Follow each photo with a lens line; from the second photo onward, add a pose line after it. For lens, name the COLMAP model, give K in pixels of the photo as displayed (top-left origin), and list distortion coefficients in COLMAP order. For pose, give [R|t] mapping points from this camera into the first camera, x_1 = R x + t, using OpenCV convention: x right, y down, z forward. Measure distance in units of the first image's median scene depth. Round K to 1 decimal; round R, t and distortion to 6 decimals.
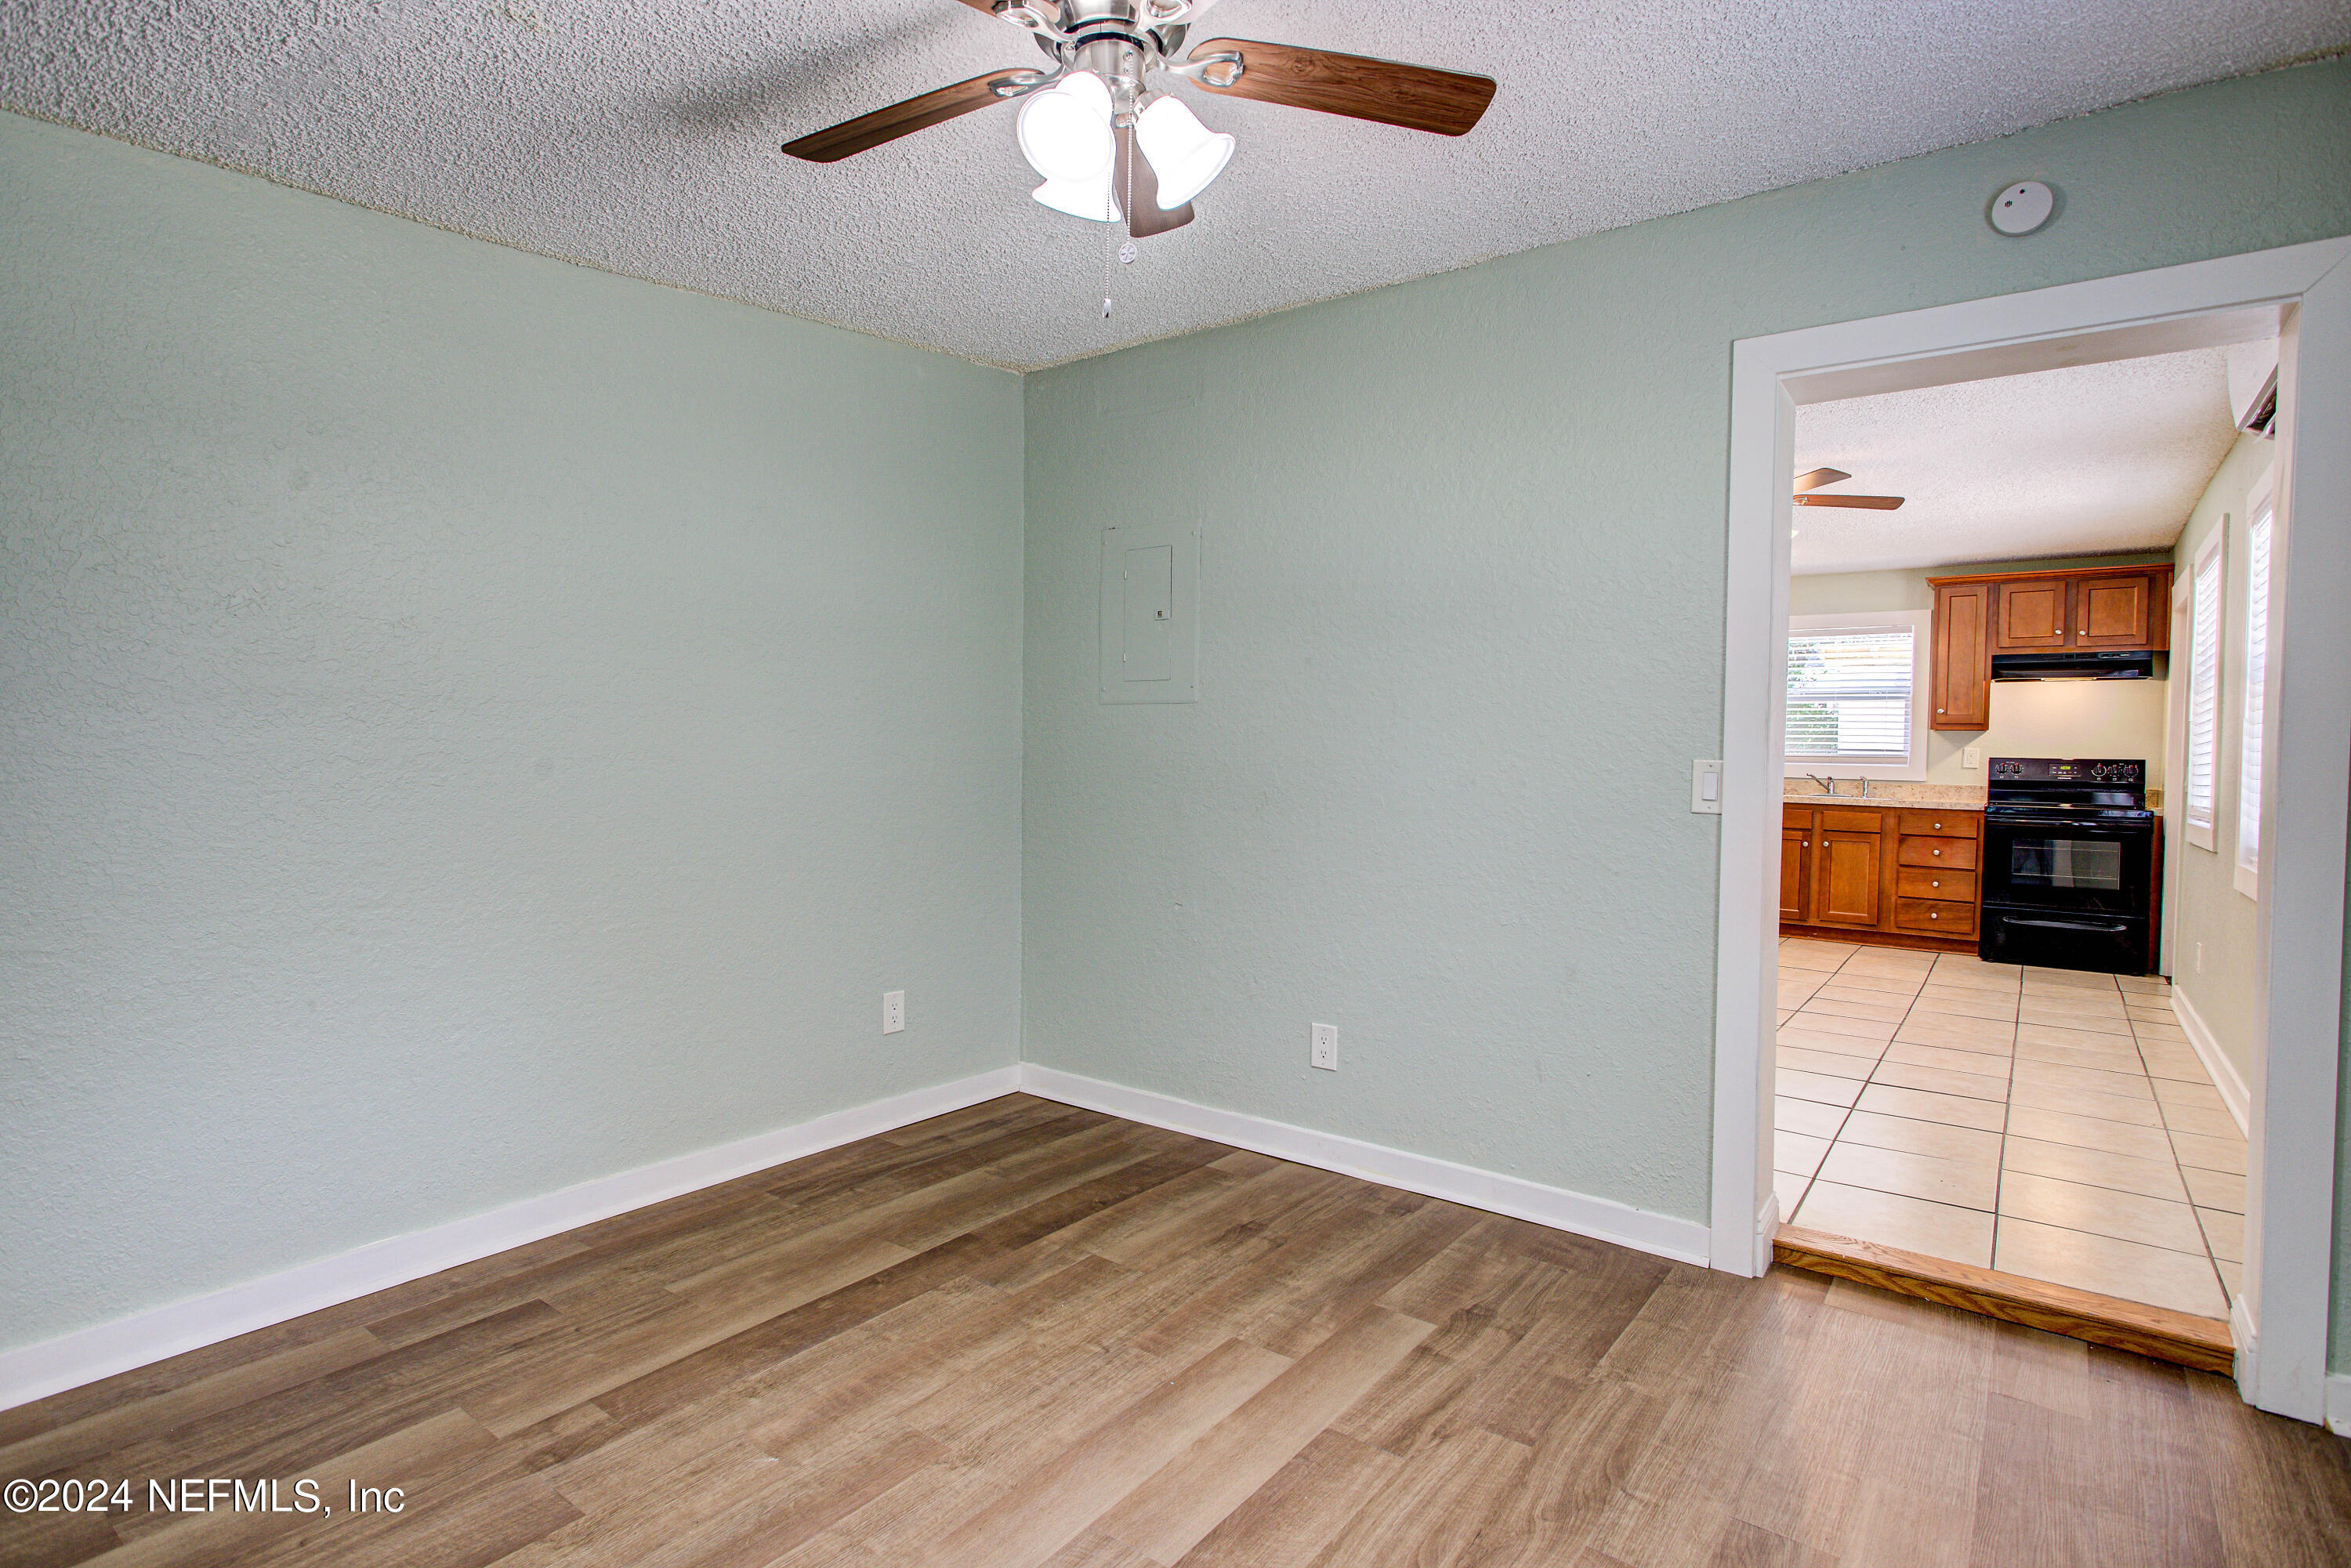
lens RADIAL K [[1181.9, 0, 1167.0], [0, 1181.9, 783.3], [0, 0, 1]] dist [-0.016539, 0.006825]
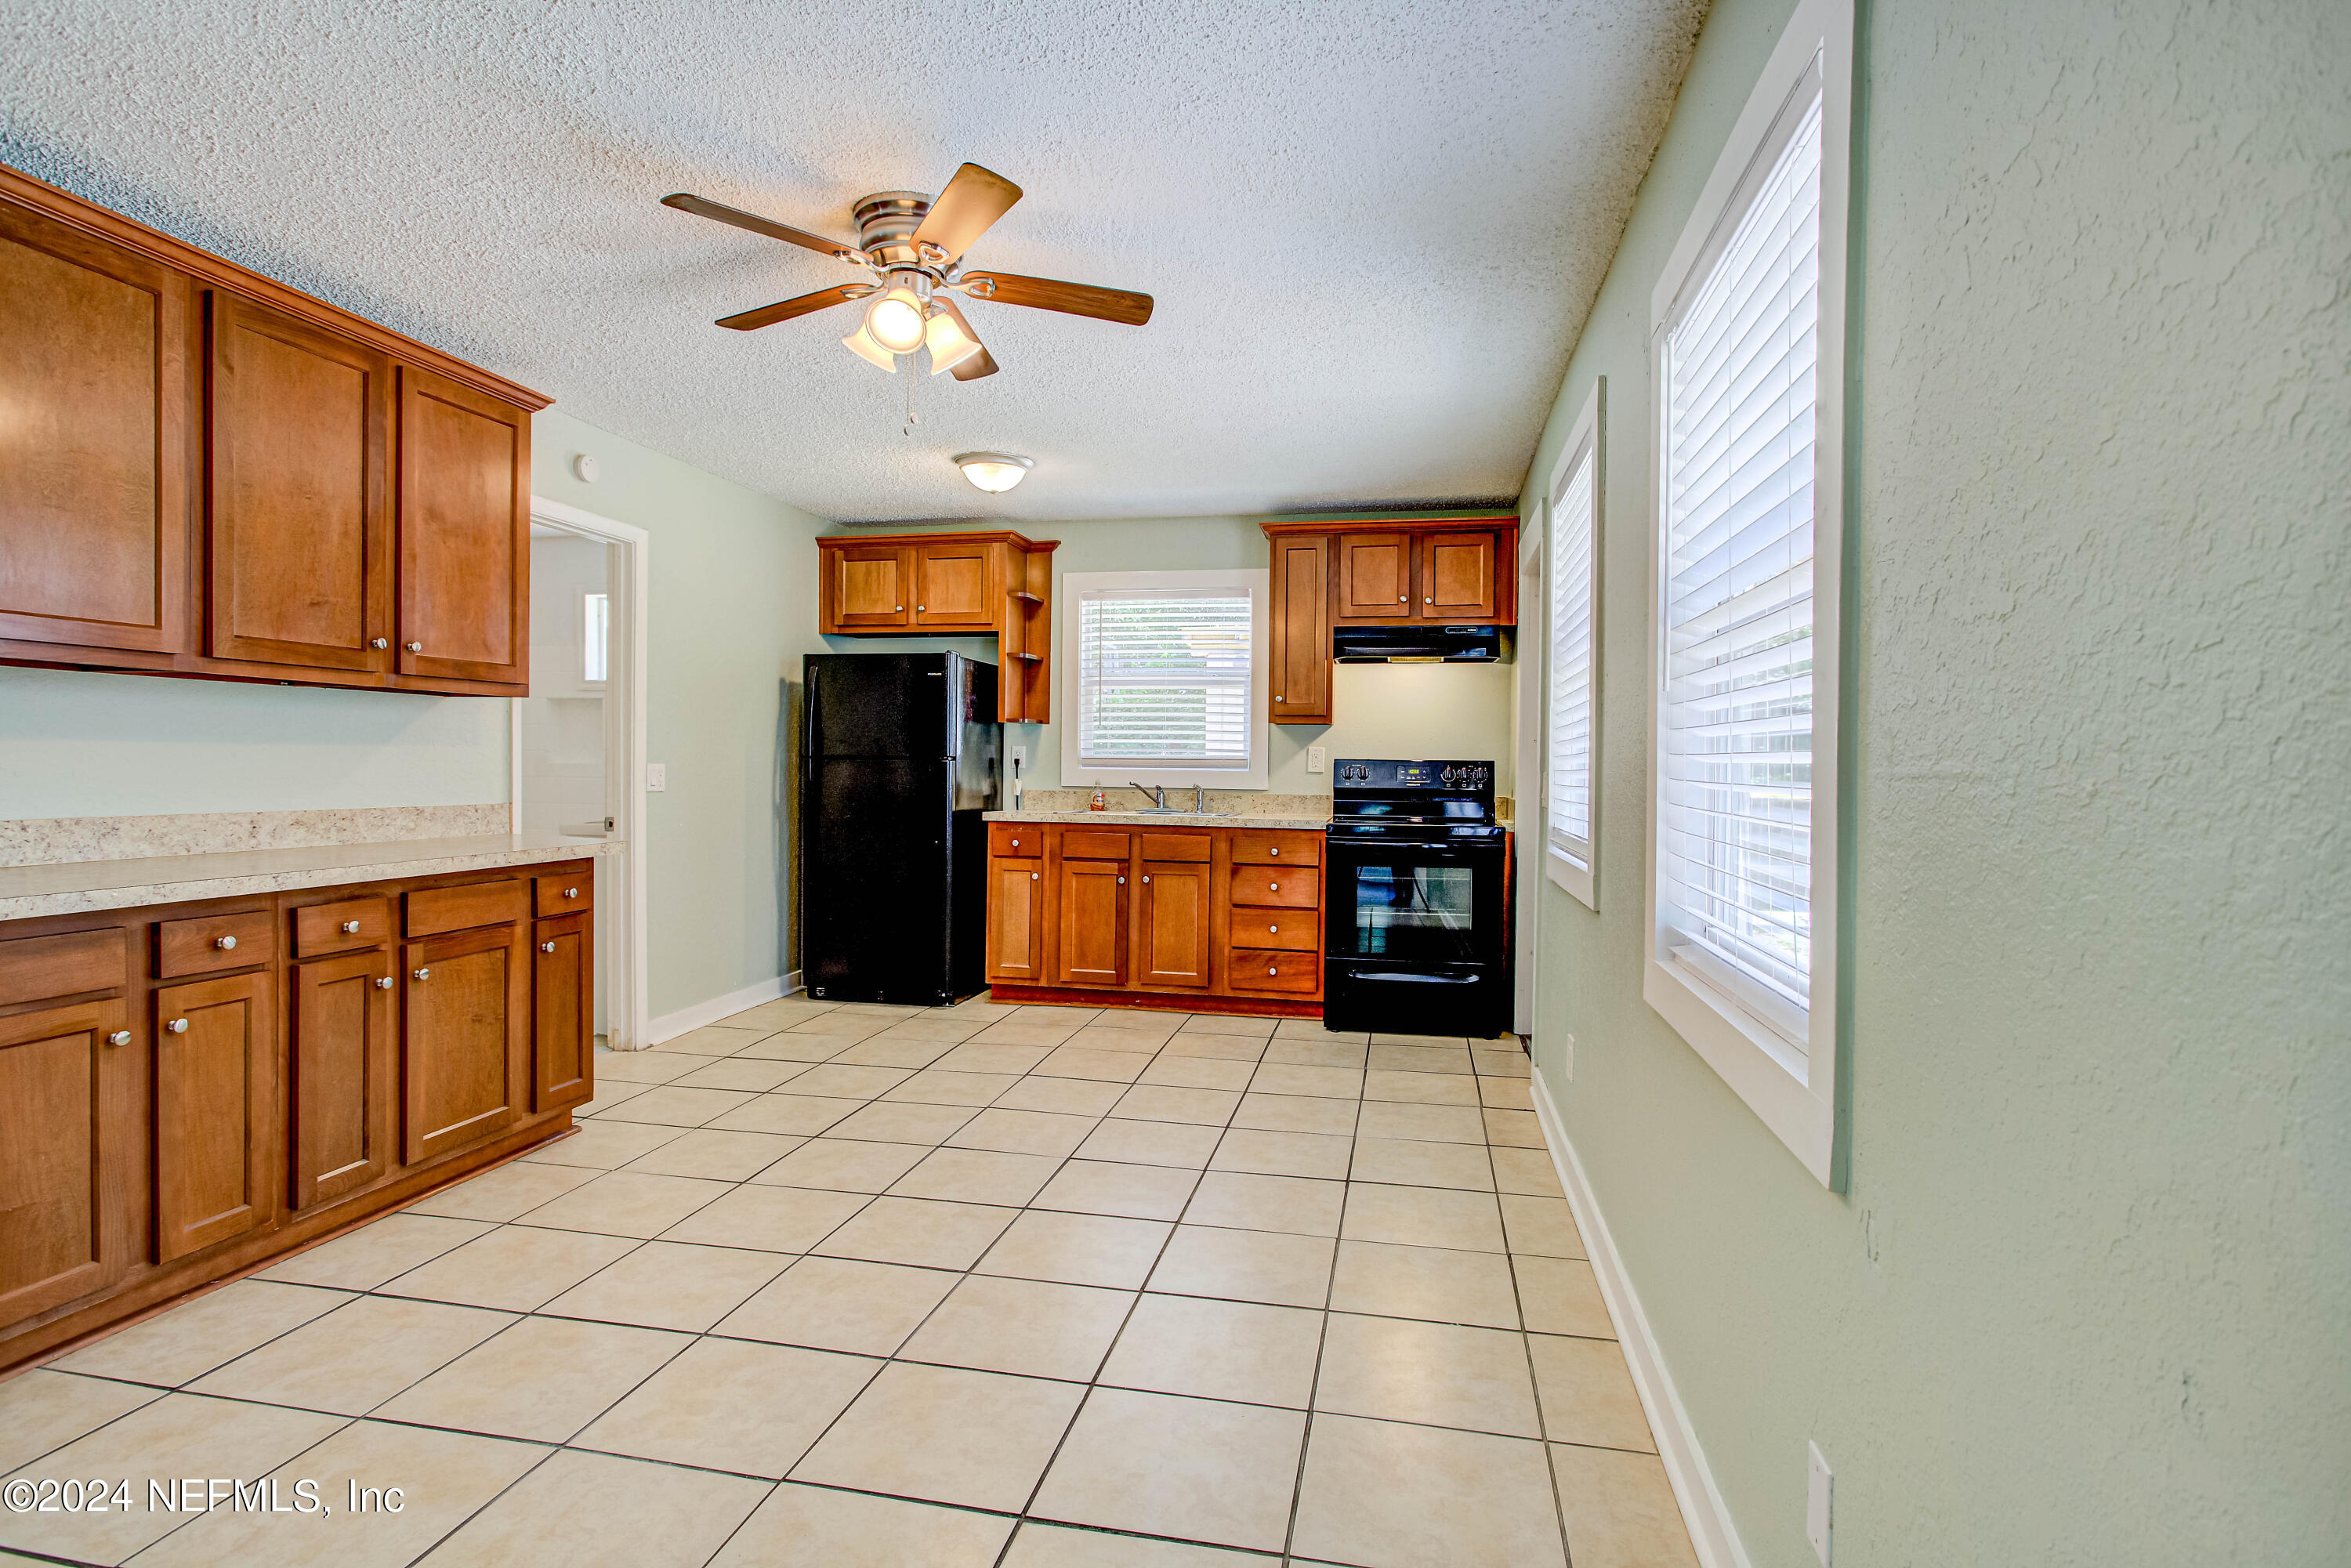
lens RADIAL K [[1181.9, 0, 1167.0], [0, 1181.9, 783.3], [0, 0, 1]] dist [-0.016539, 0.006825]
pose [[0.906422, -0.017044, 0.422030, 0.276294], [0.016886, 0.999849, 0.004111, -0.011365], [-0.422037, 0.003400, 0.906572, 0.345037]]
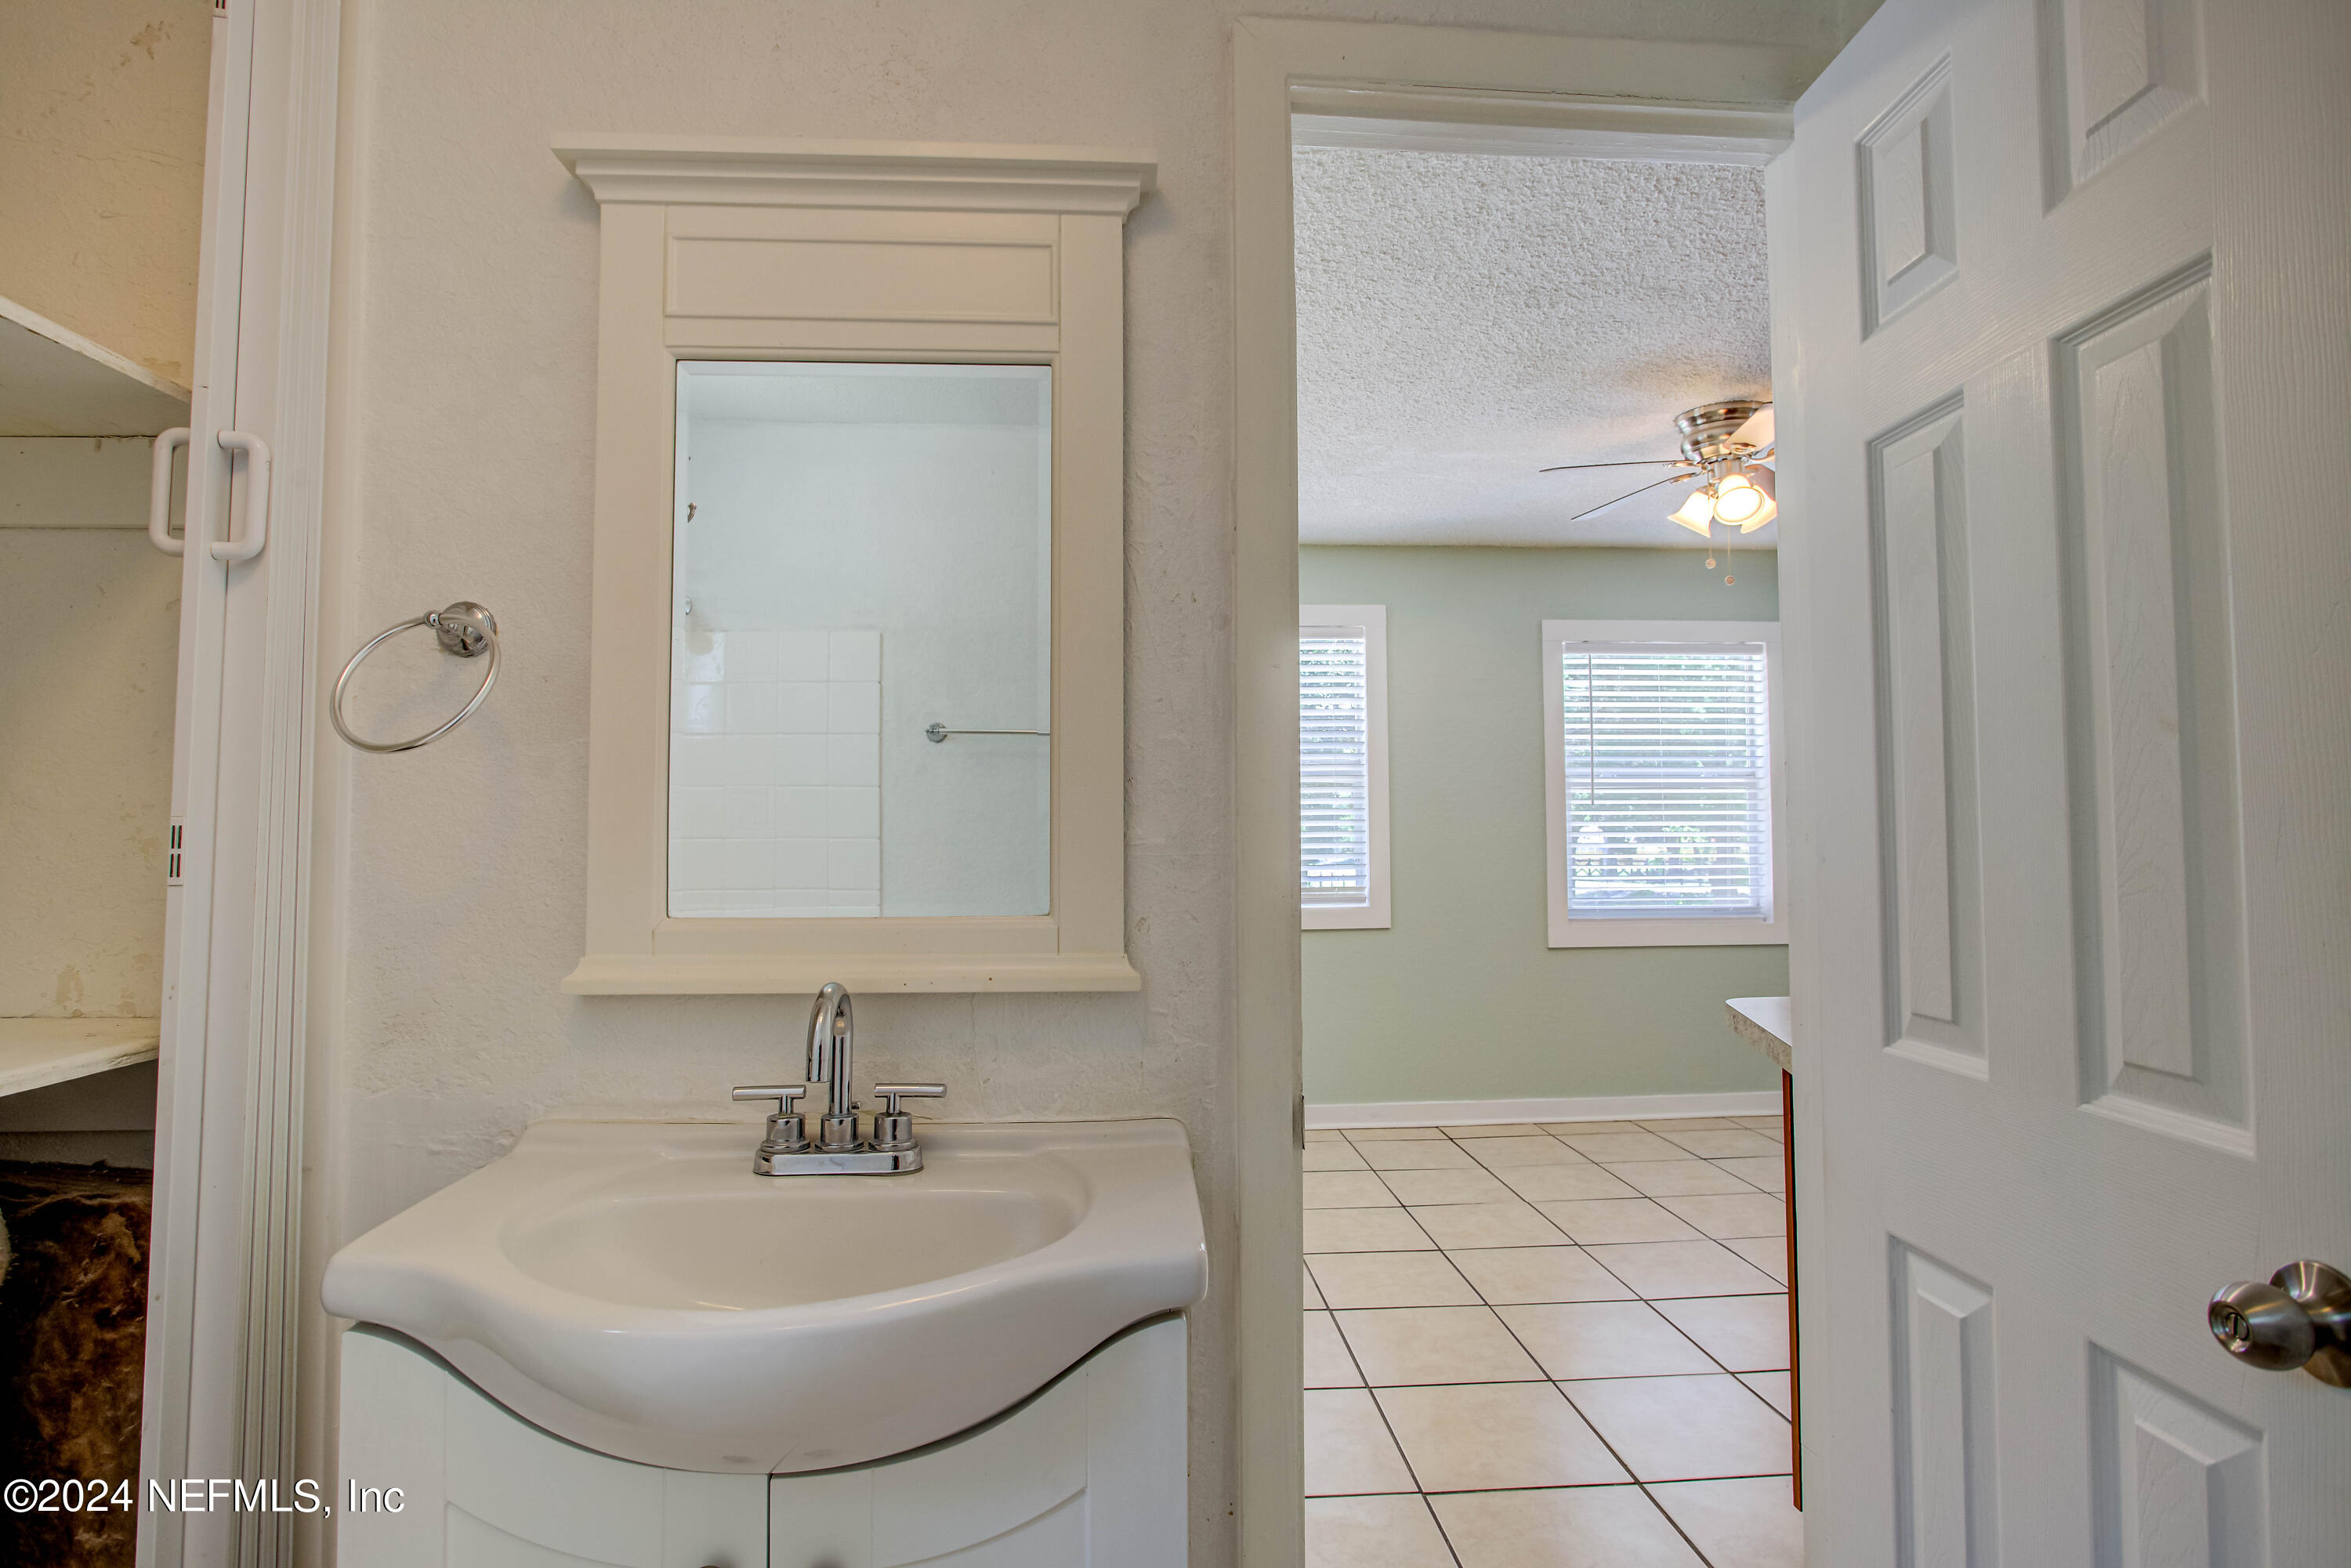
lens RADIAL K [[1181.9, 0, 1167.0], [0, 1181.9, 783.3], [0, 0, 1]] dist [-0.016539, 0.006825]
pose [[-0.652249, 0.014452, 0.757867, 0.149380], [0.009466, 0.999896, -0.010920, -0.039648], [-0.757946, 0.000051, -0.652317, 1.215318]]
